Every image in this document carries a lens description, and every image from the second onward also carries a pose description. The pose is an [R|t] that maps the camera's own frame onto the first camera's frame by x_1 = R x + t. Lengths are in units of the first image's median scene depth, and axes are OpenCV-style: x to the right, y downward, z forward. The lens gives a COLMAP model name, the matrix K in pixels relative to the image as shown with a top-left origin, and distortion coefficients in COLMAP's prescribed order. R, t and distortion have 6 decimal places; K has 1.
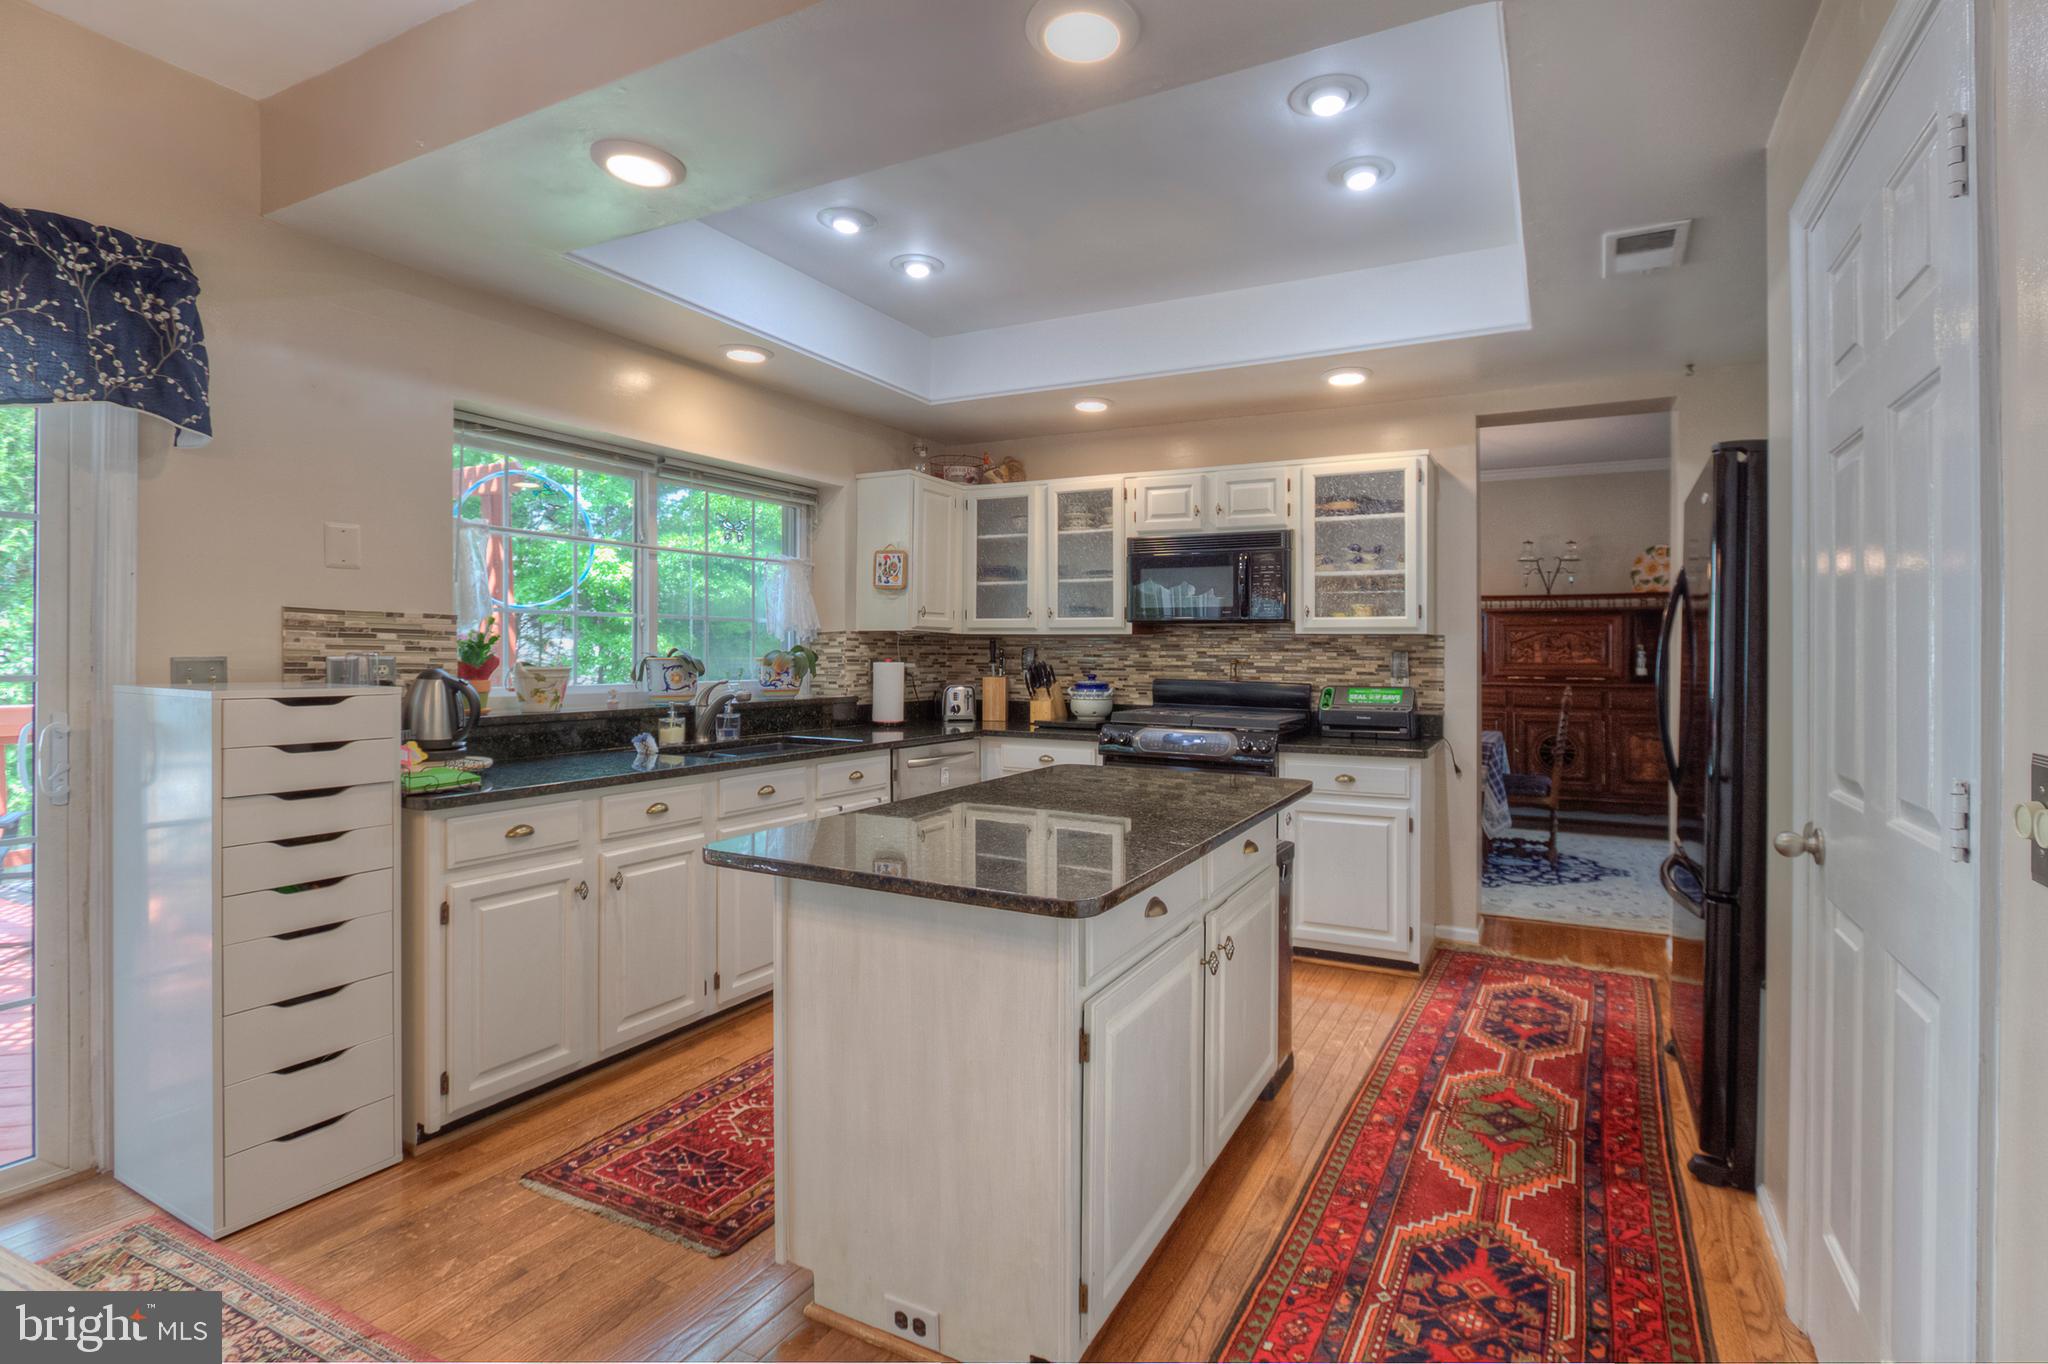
lens RADIAL K [[981.7, 0, 1054.5], [0, 981.7, 620.0], [0, 0, 1]] dist [-0.019130, 0.001293]
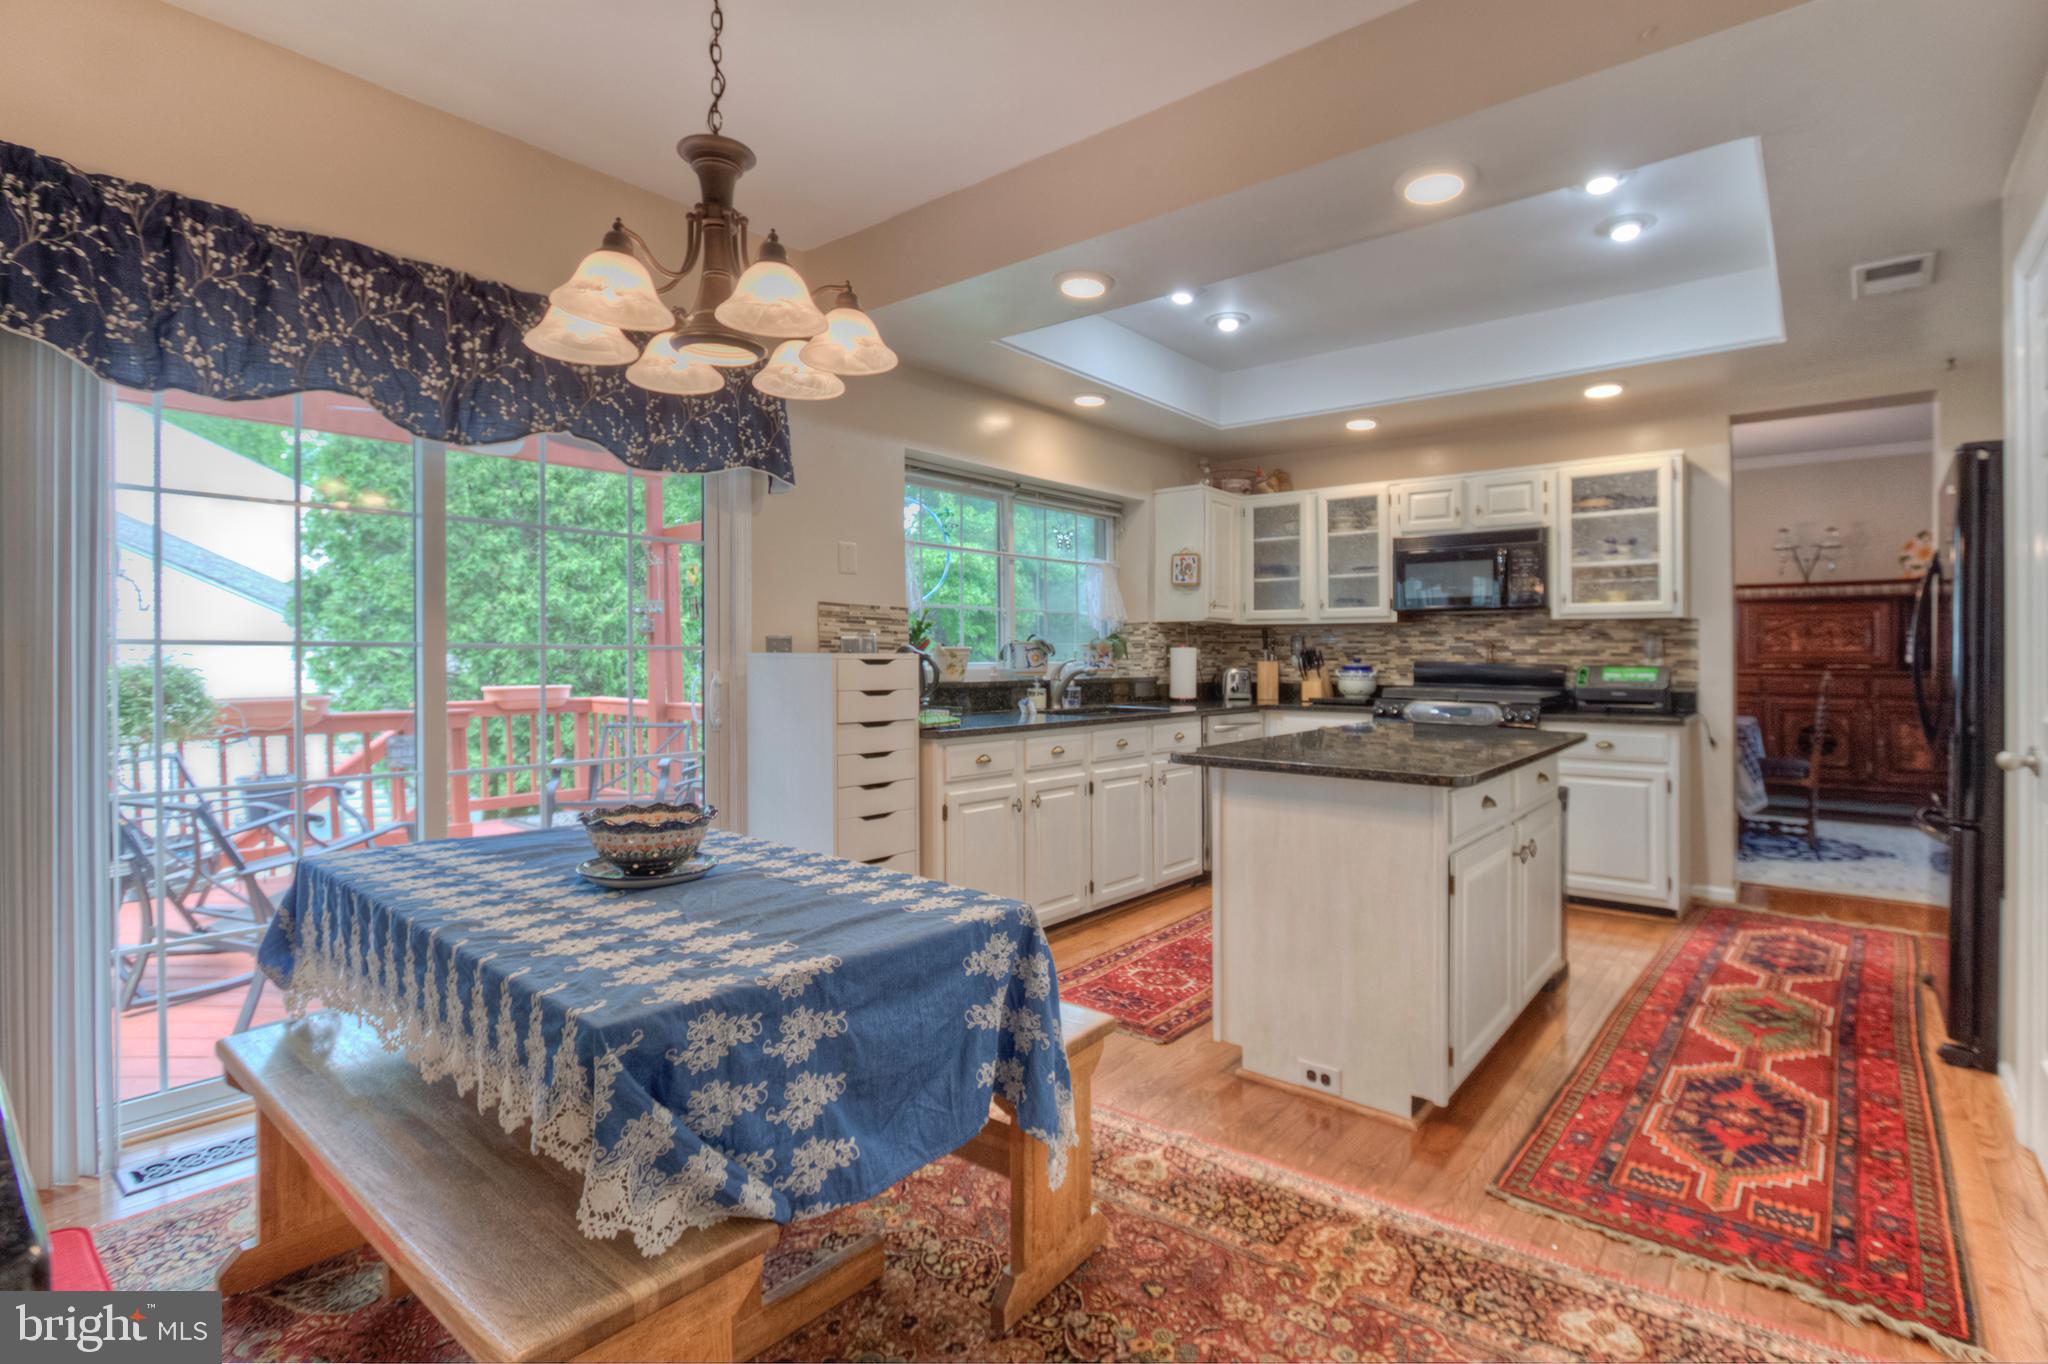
lens RADIAL K [[981.7, 0, 1052.1], [0, 981.7, 632.6], [0, 0, 1]] dist [-0.019130, 0.001293]
pose [[0.981292, -0.010152, -0.192257, -0.138945], [0.011853, 0.999900, 0.007700, 0.019916], [0.192159, -0.009835, 0.981314, -0.283773]]
